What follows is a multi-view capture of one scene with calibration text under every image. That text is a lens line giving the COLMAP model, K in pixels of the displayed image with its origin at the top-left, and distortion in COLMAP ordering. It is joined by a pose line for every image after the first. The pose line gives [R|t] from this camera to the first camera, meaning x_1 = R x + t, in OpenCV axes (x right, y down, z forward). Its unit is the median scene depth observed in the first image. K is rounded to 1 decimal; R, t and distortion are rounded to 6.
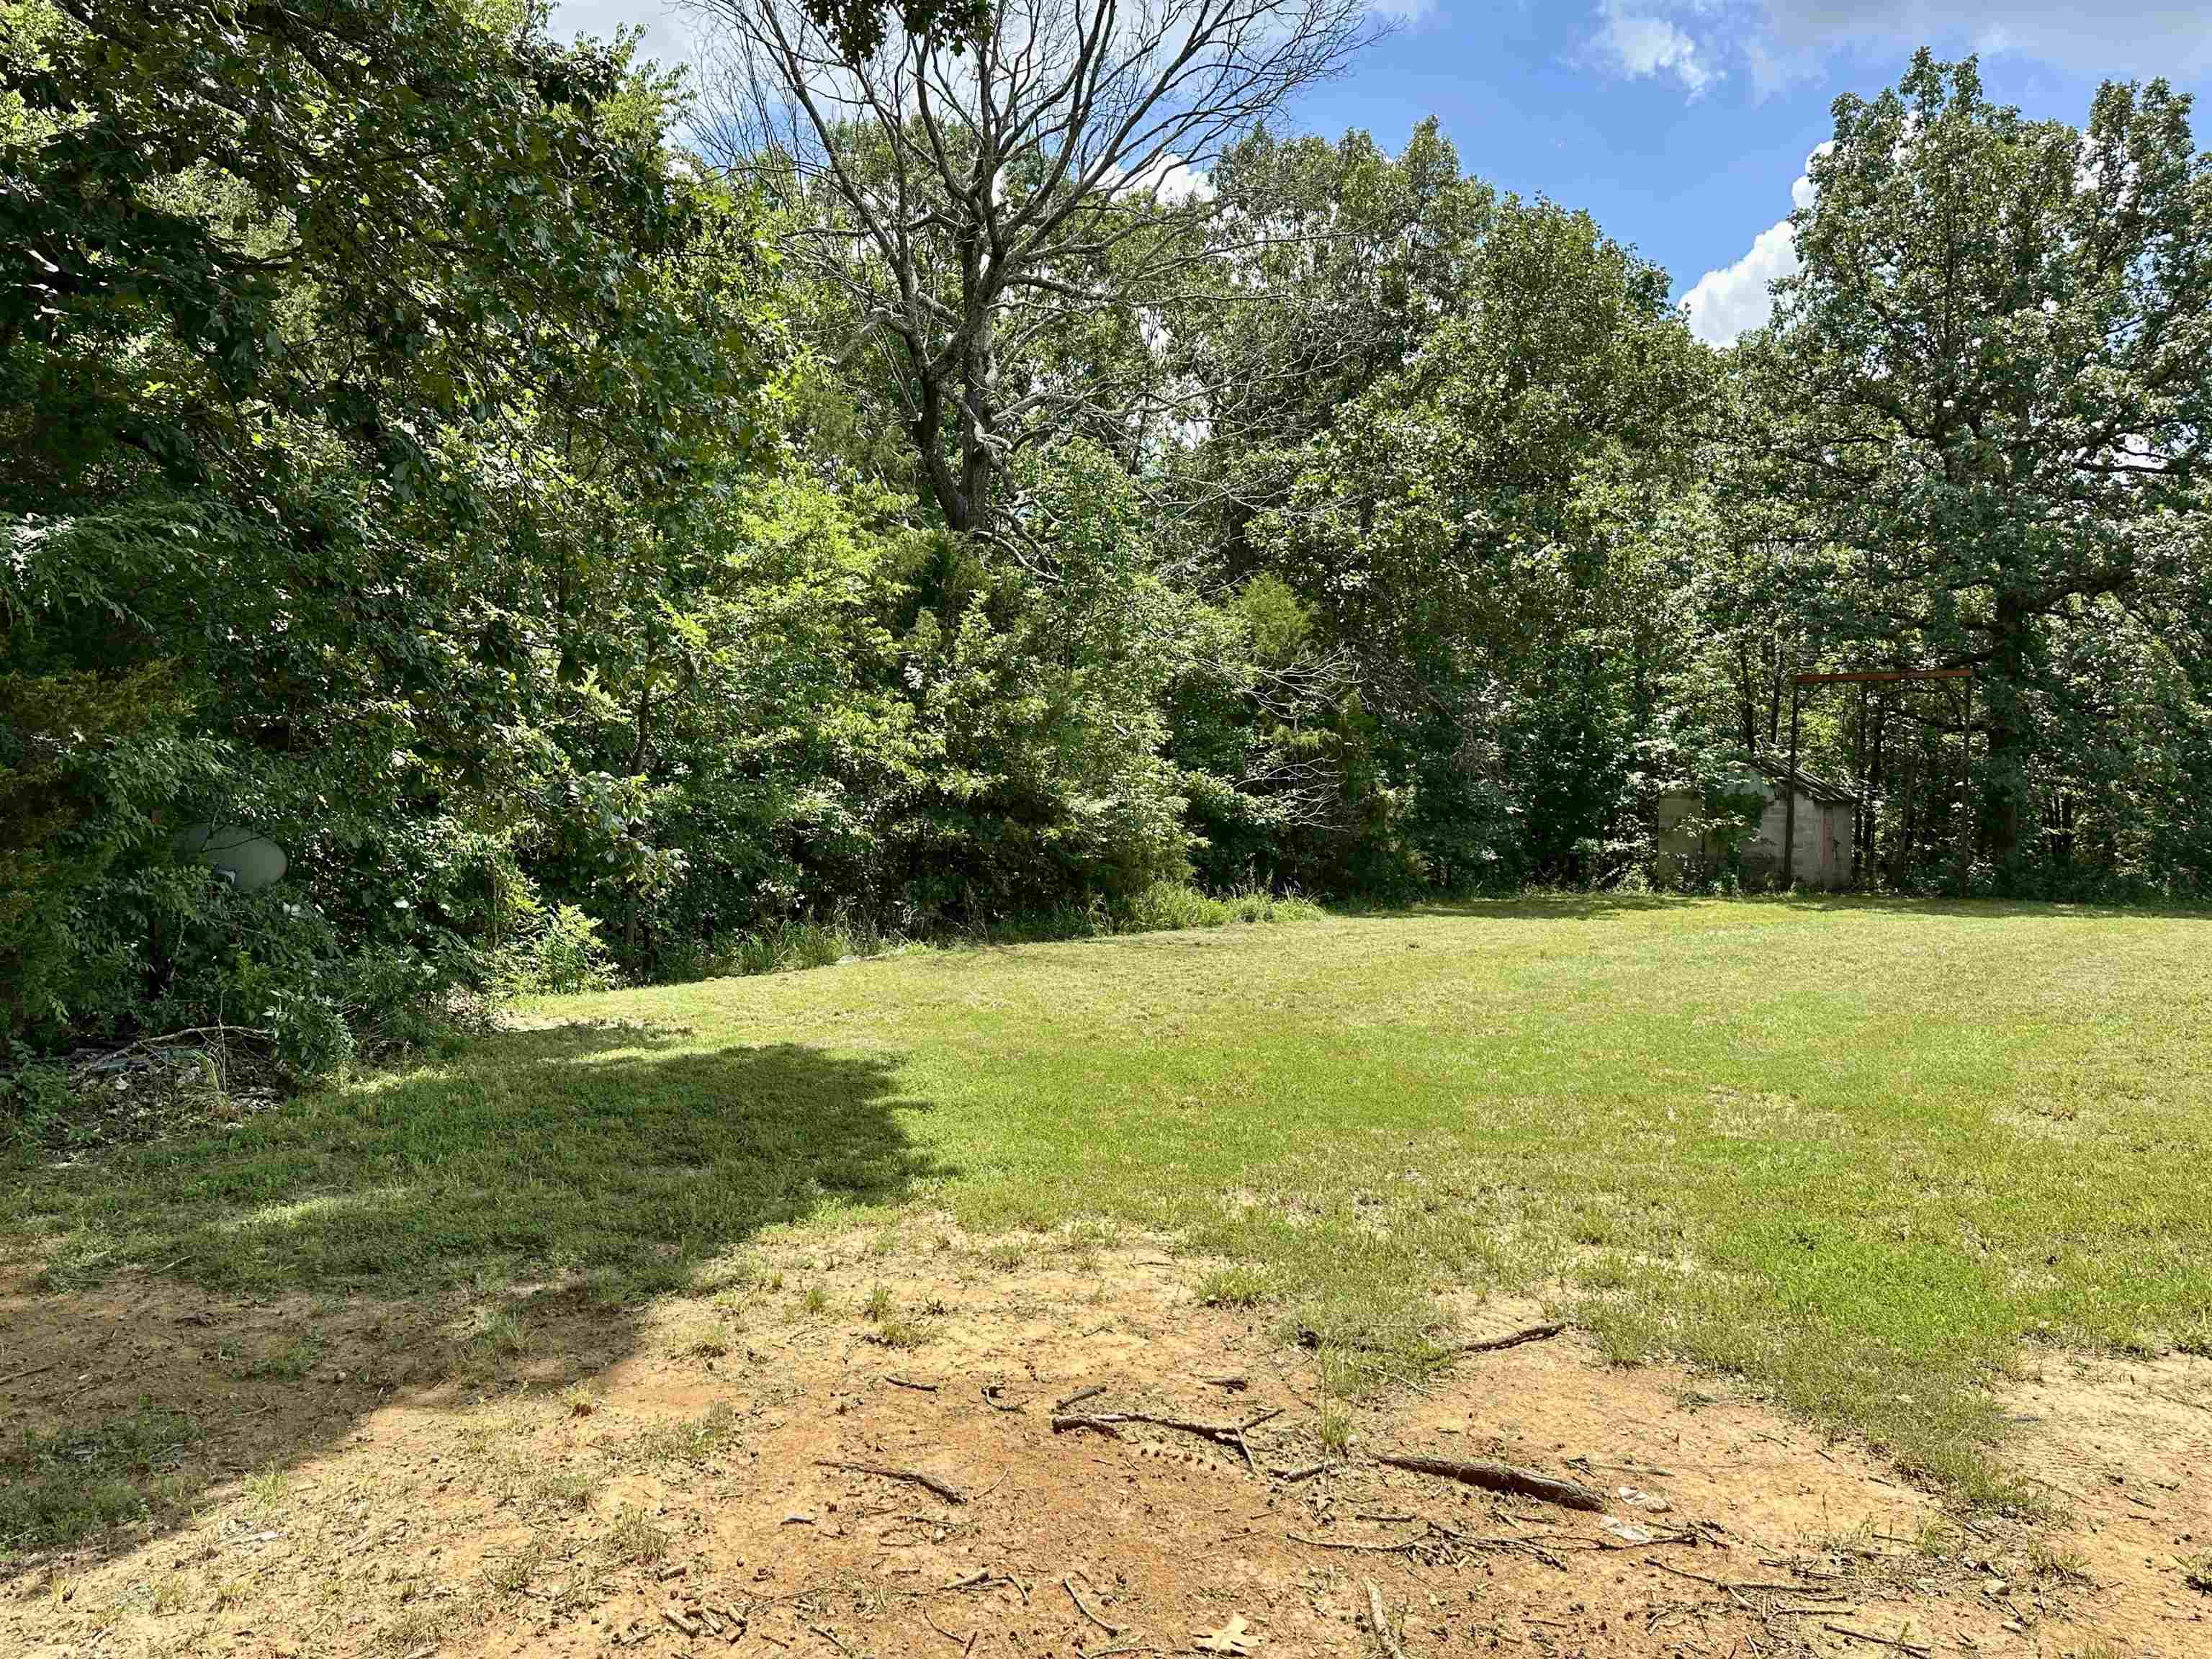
lens RADIAL K [[1556.7, 0, 1100.0], [0, 1556.7, 827.1], [0, 0, 1]] dist [-0.004467, -0.007619]
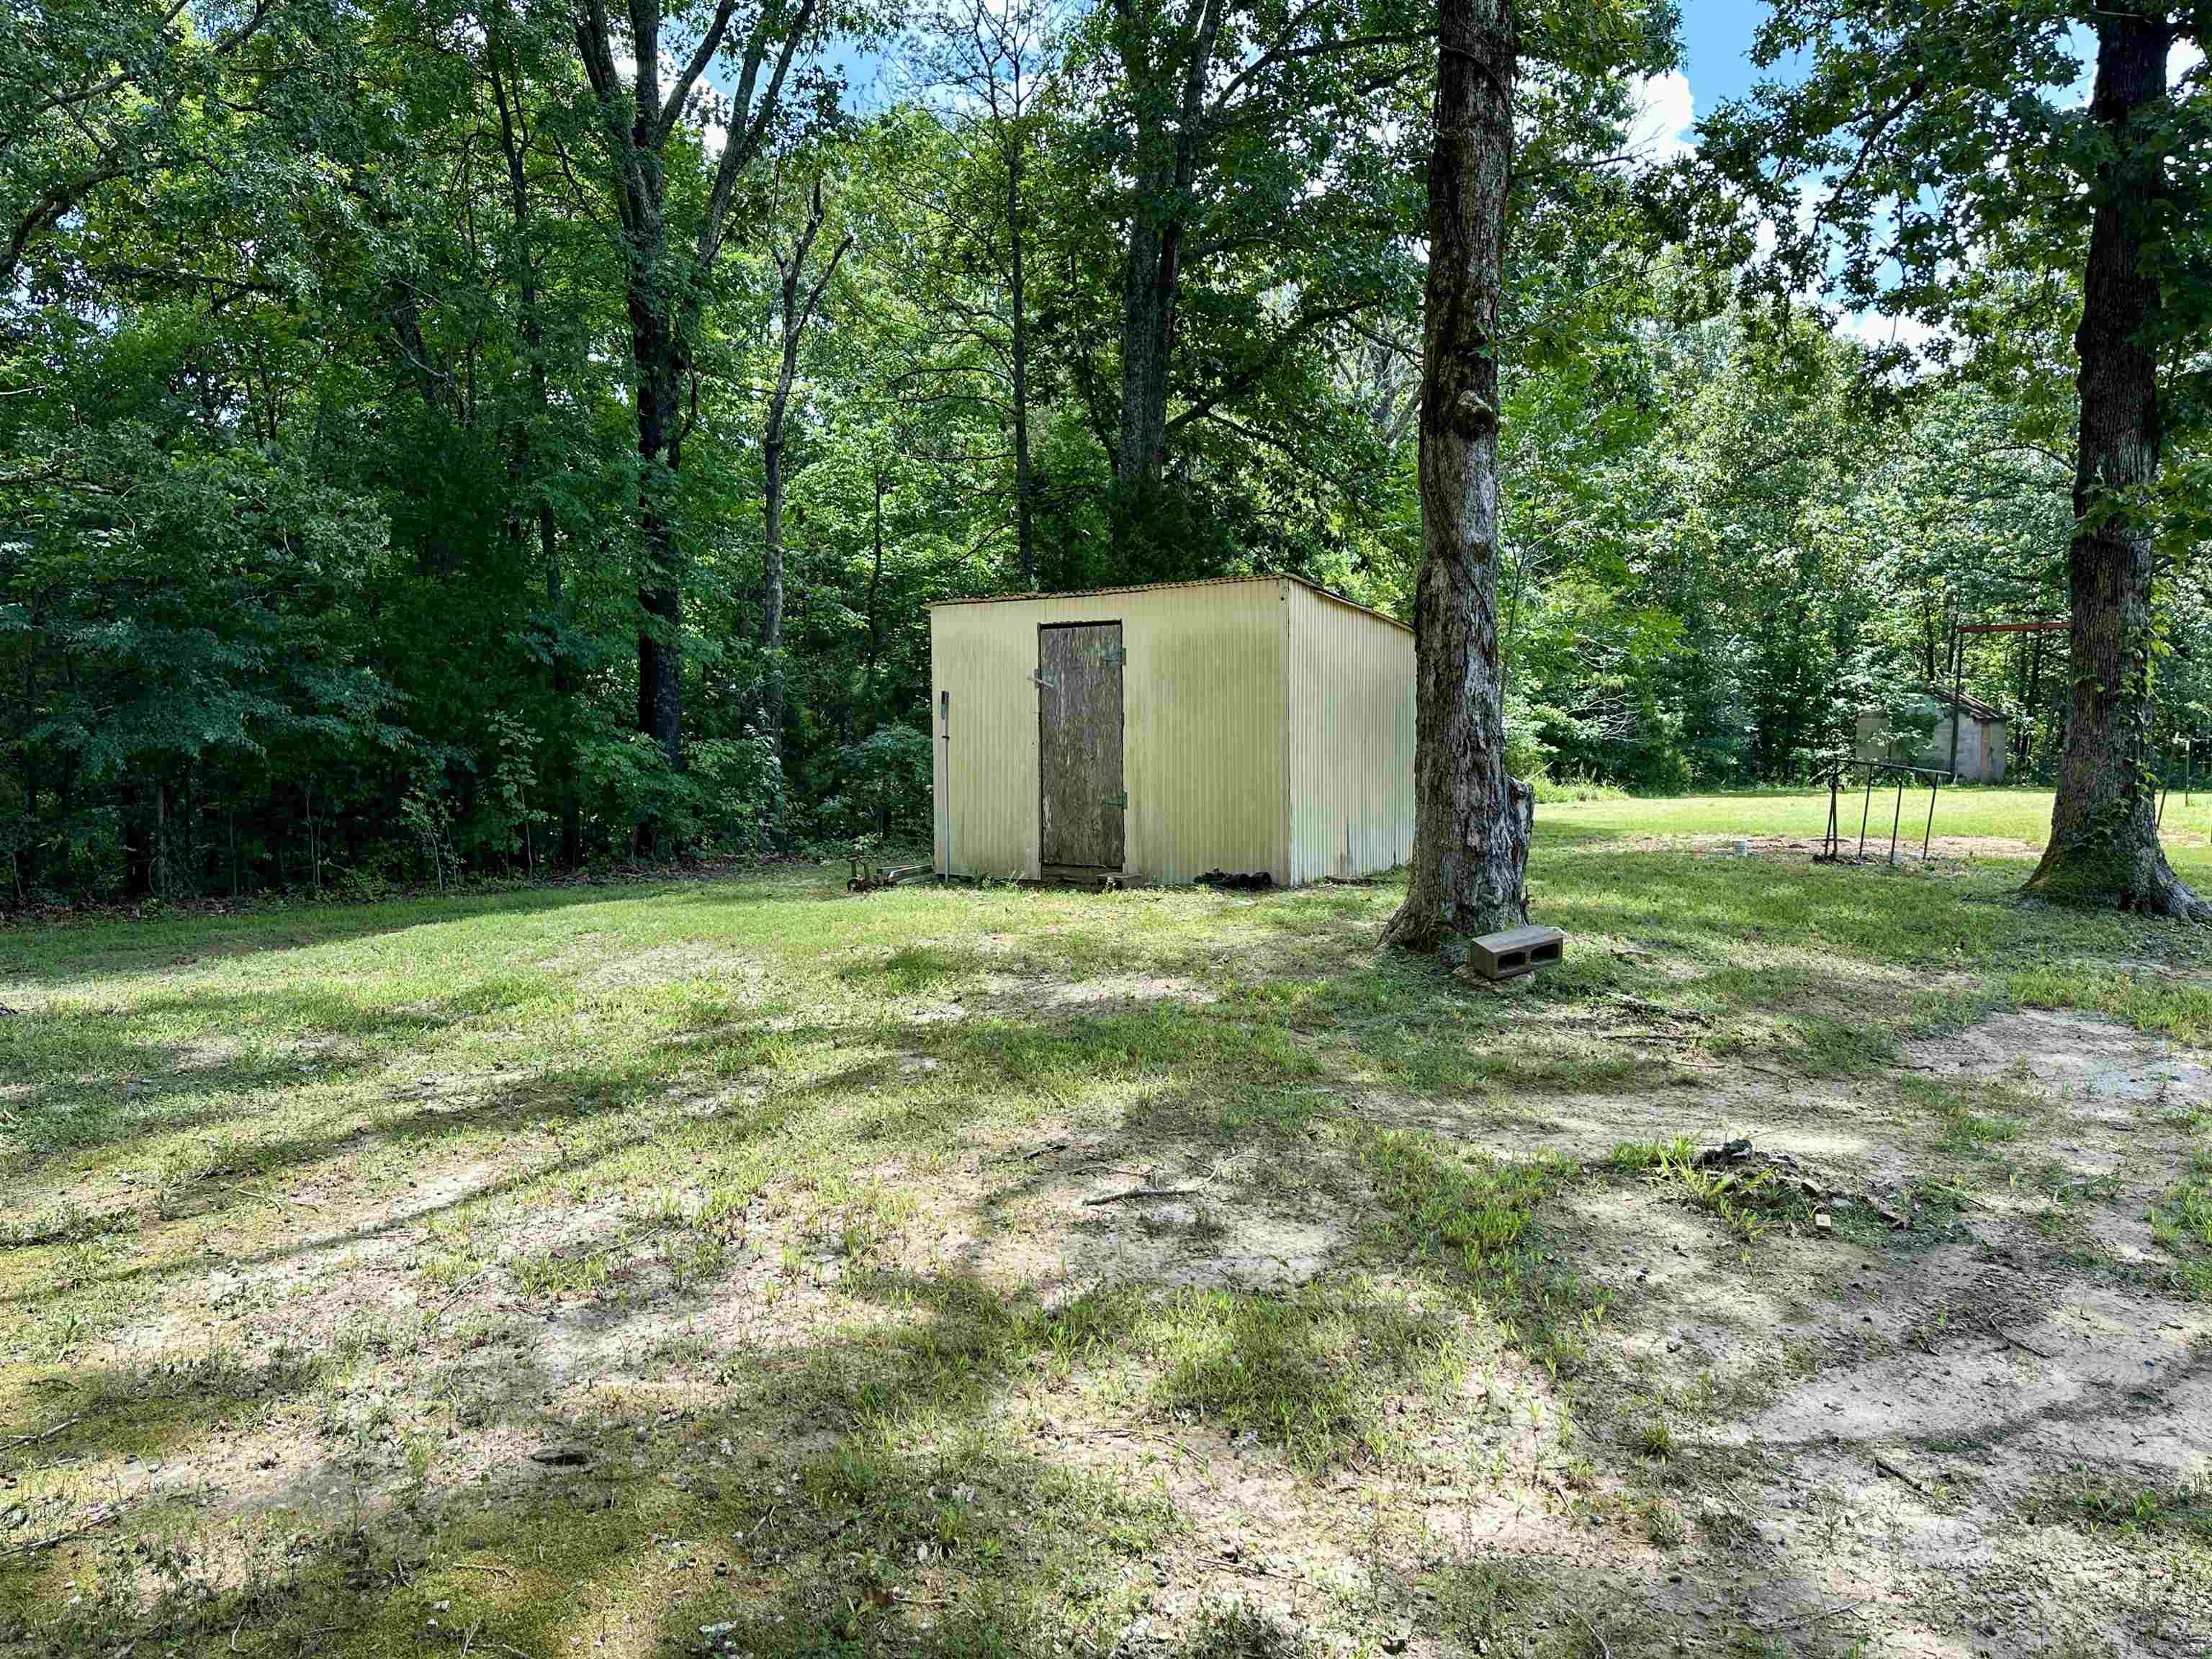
lens RADIAL K [[1556.7, 0, 1112.8], [0, 1556.7, 831.3], [0, 0, 1]] dist [-0.004467, -0.007619]
pose [[0.995210, -0.006302, -0.097559, -0.183111], [0.011059, 0.998772, 0.048300, 0.008859], [0.097135, -0.049148, 0.994057, -0.490258]]
